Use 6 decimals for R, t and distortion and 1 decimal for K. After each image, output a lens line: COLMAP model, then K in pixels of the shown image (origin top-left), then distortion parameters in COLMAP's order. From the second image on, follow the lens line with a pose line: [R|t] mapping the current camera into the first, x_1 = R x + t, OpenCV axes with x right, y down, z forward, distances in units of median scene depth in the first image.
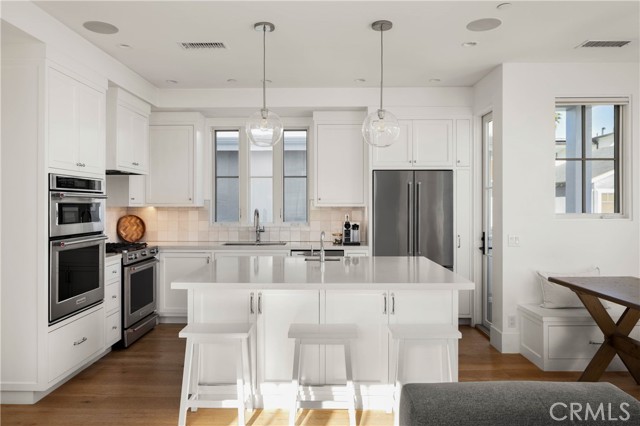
lens RADIAL K [[432.1, 0, 317.2], [0, 432.1, 208.4], [0, 0, 1]] dist [-0.003052, -0.000568]
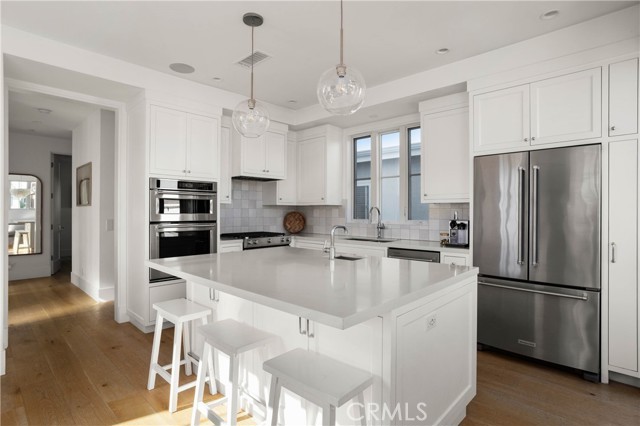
lens RADIAL K [[329.0, 0, 320.9], [0, 329.0, 213.4], [0, 0, 1]] dist [-0.007067, 0.000053]
pose [[0.741534, 0.003825, -0.670905, 0.326934], [-0.008171, 0.999961, -0.003330, 0.022730], [0.670866, 0.007951, 0.741536, 0.341334]]
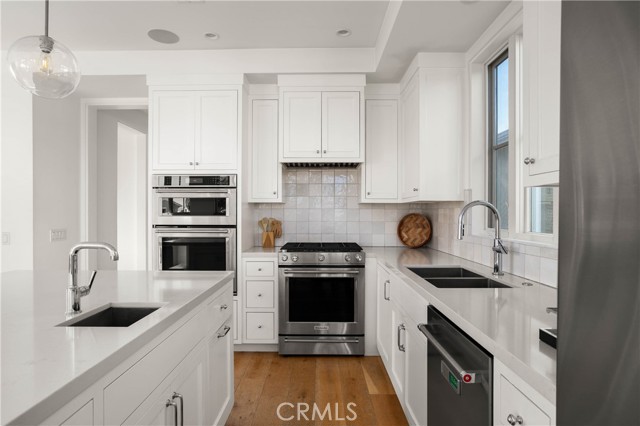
lens RADIAL K [[358.5, 0, 321.5], [0, 358.5, 214.6], [0, 0, 1]] dist [-0.025782, -0.000226]
pose [[0.018597, 0.006984, -0.999803, 0.259975], [-0.010684, 0.999920, 0.006786, 0.014457], [0.999770, 0.010555, 0.018670, 0.888716]]
